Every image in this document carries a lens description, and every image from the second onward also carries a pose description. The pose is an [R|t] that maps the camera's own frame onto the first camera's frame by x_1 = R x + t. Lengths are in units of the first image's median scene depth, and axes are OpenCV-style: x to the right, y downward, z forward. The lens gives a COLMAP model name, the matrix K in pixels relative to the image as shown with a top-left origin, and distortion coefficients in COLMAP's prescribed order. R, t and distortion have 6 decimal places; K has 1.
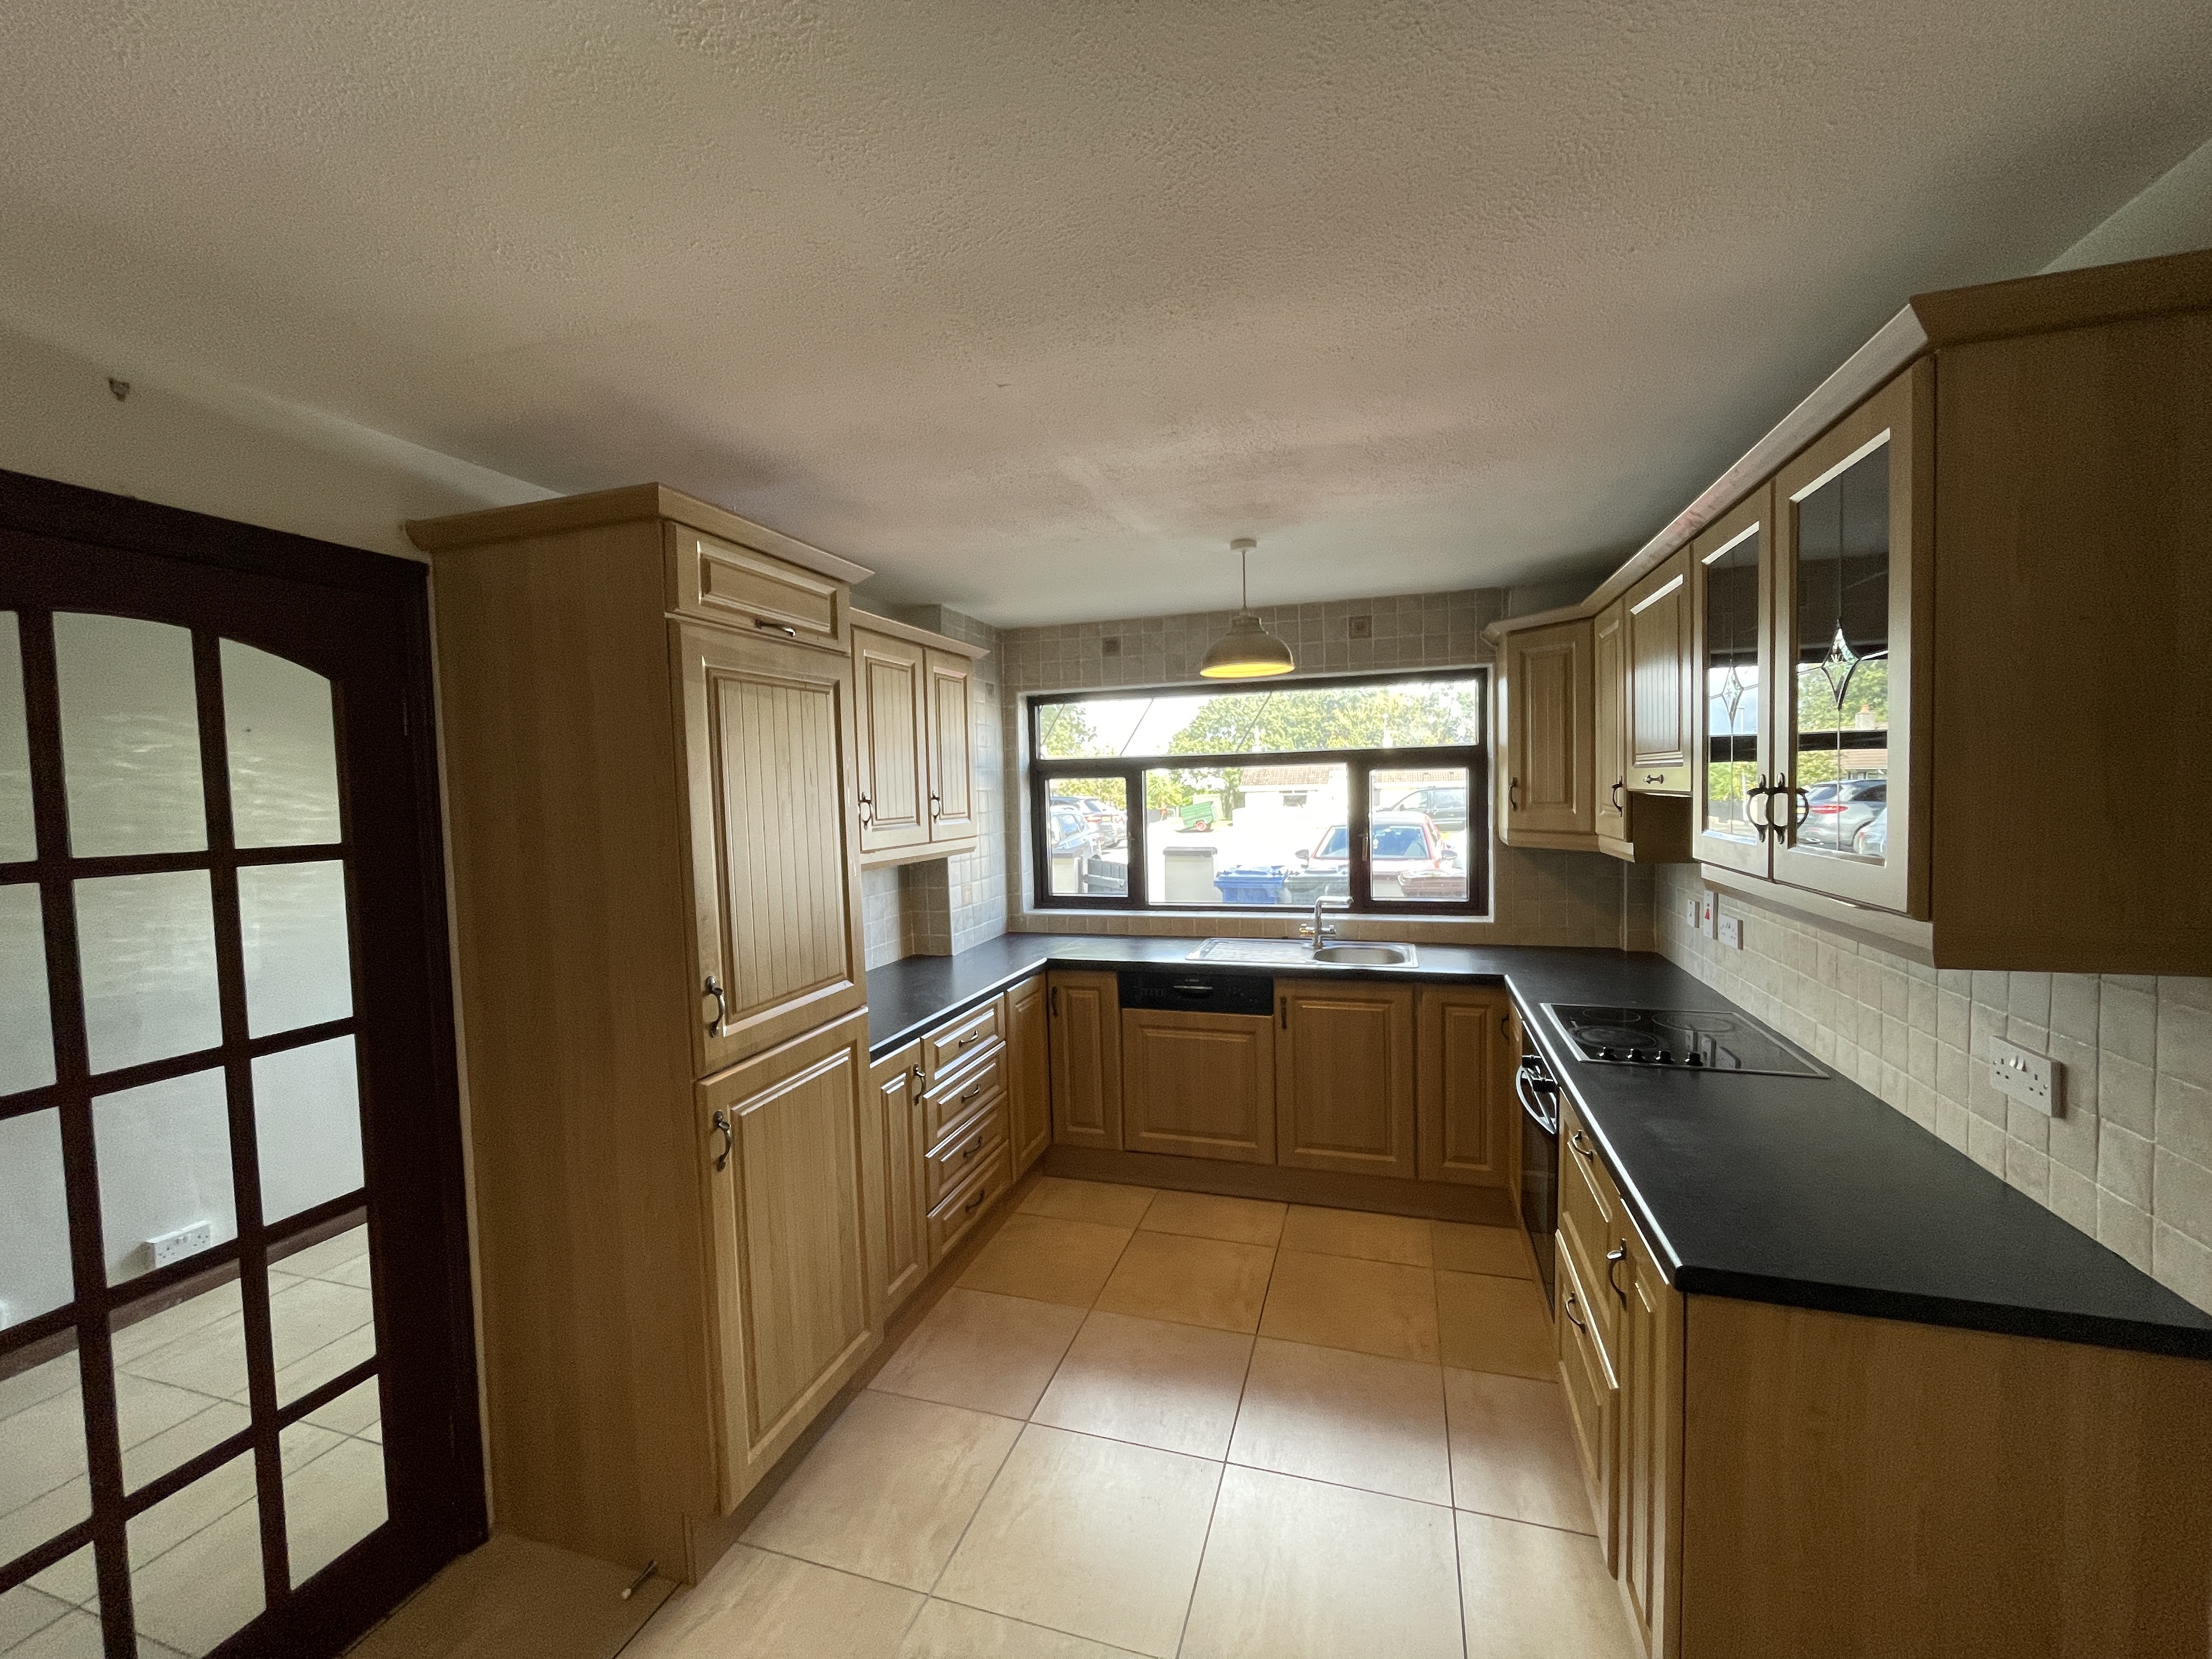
lens RADIAL K [[897.4, 0, 1096.5], [0, 897.4, 833.2], [0, 0, 1]] dist [-0.009088, -0.000435]
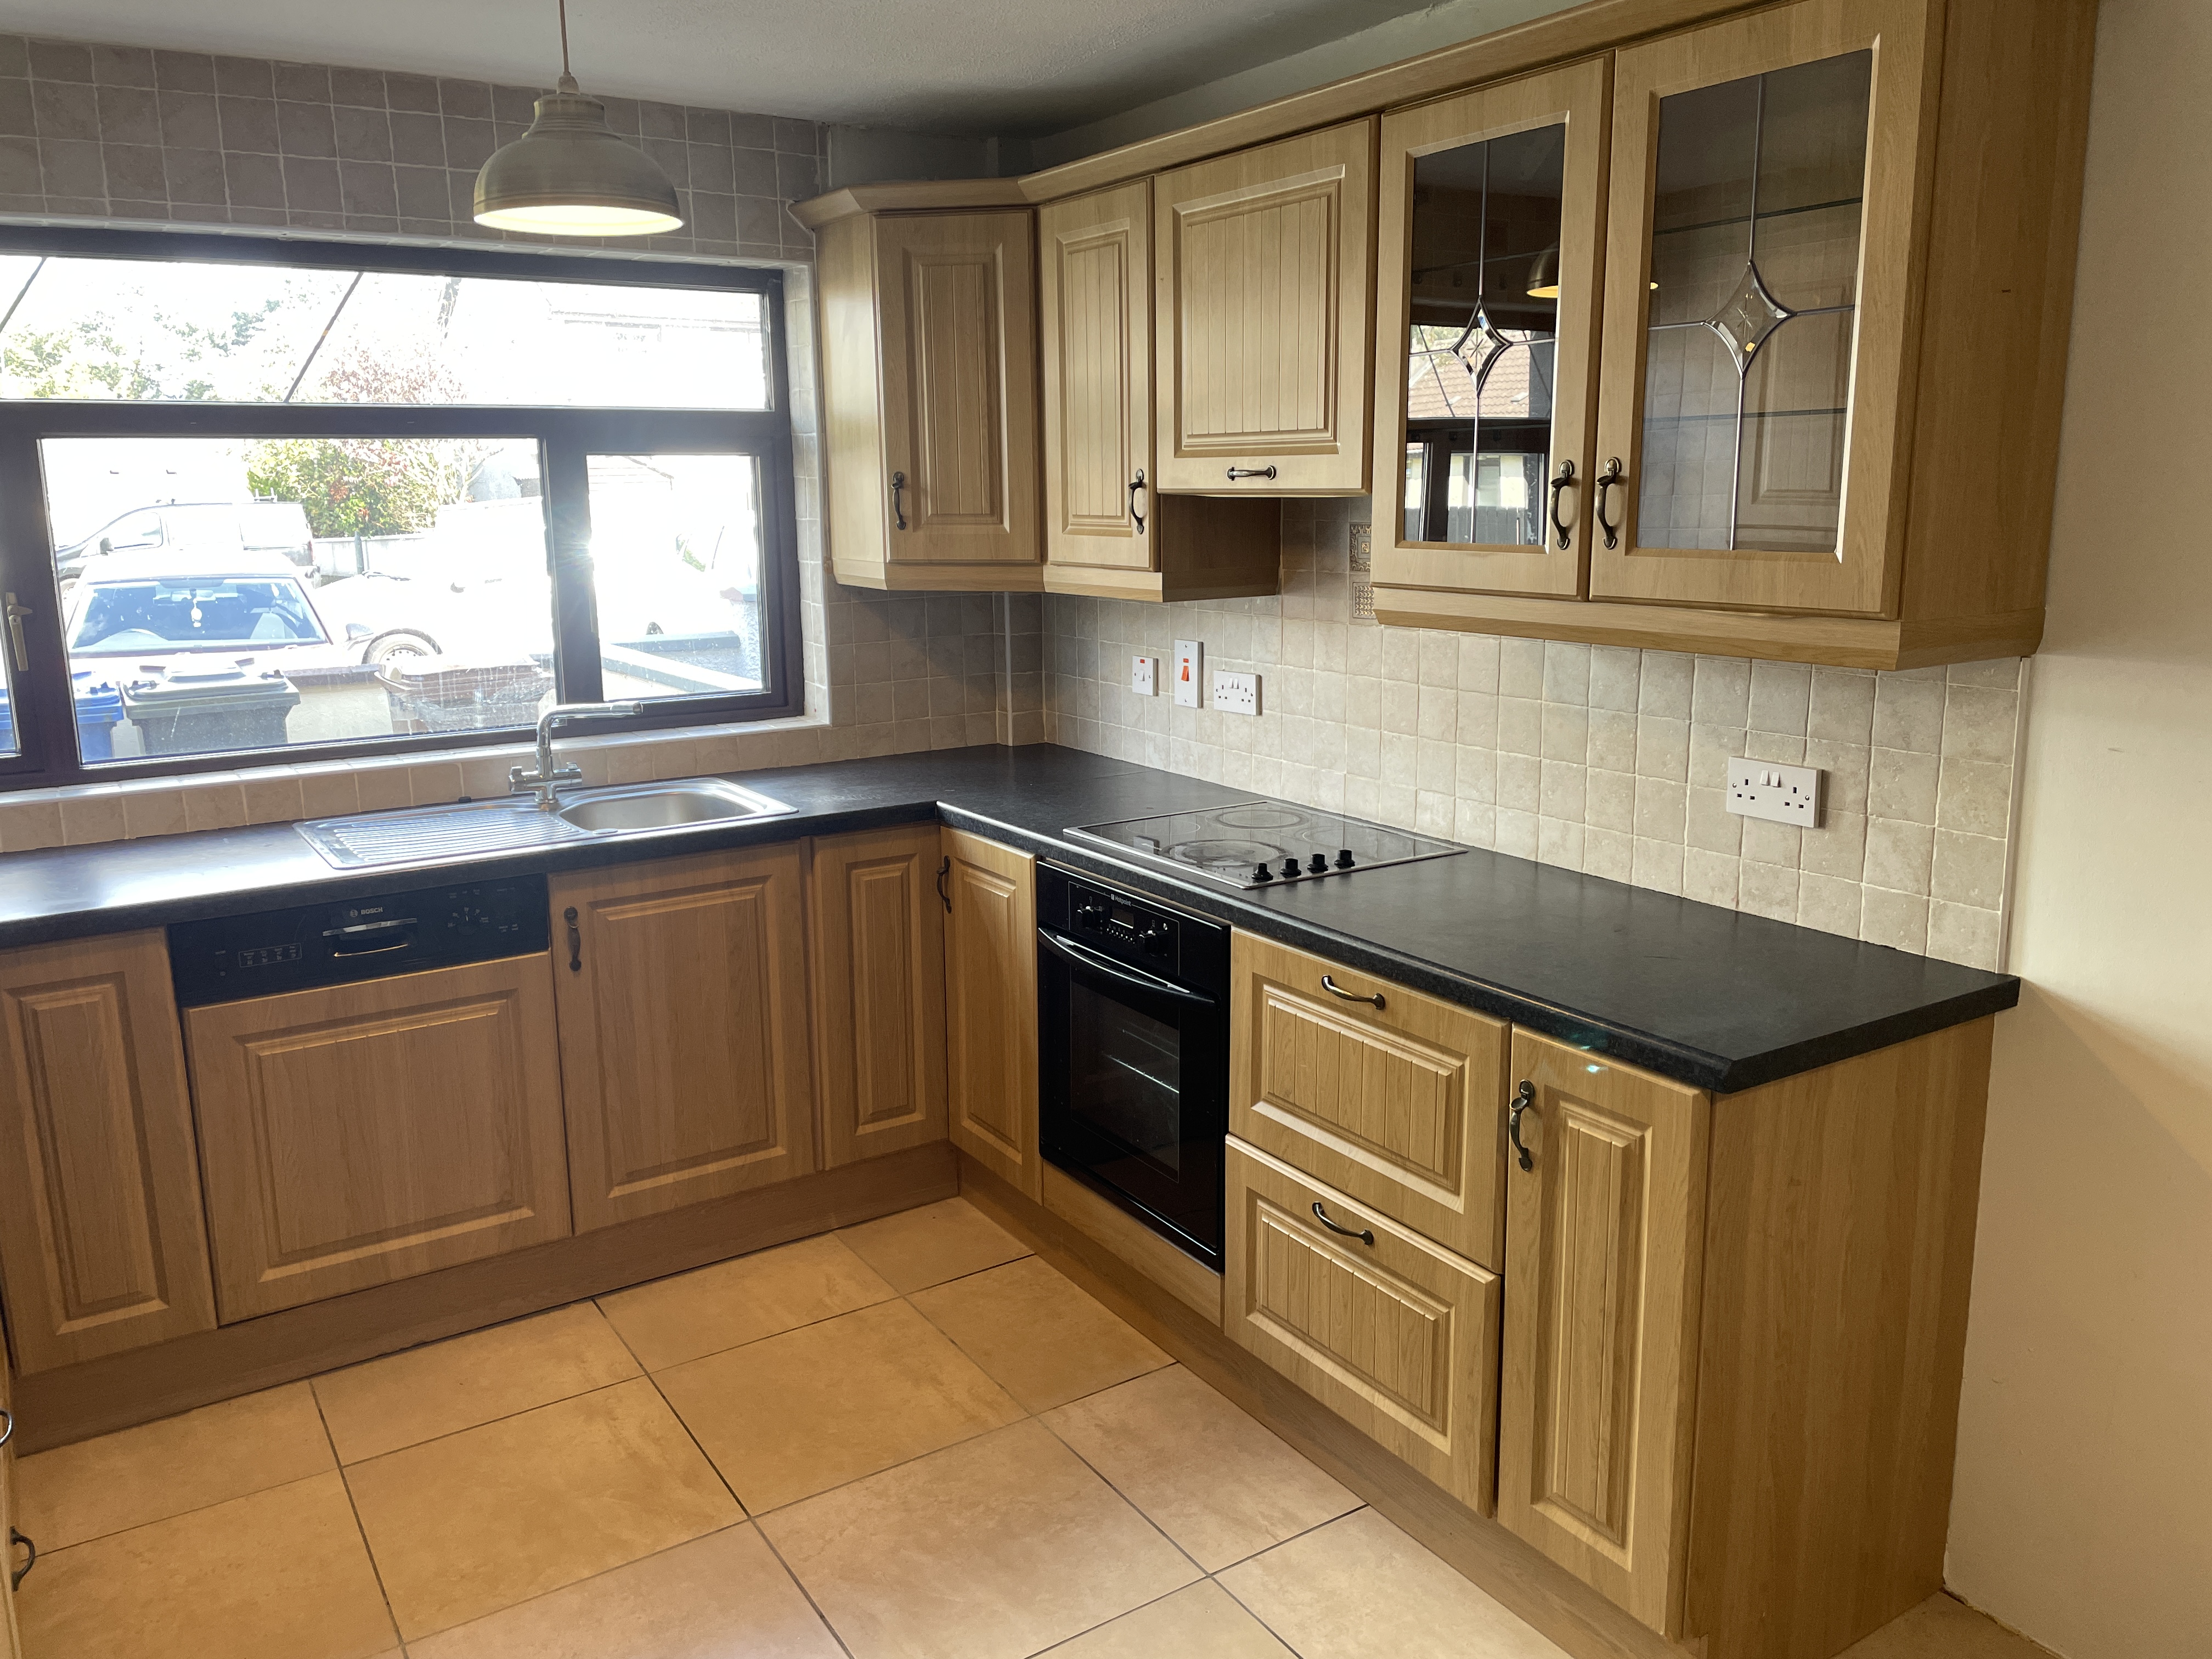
lens RADIAL K [[1664.3, 0, 1100.9], [0, 1664.3, 817.1], [0, 0, 1]] dist [0.070281, -0.090306]
pose [[0.625779, -0.139093, 0.767499, -0.337476], [0.037357, 0.988187, 0.148629, 0.004142], [-0.779105, -0.064337, 0.623583, 0.197764]]
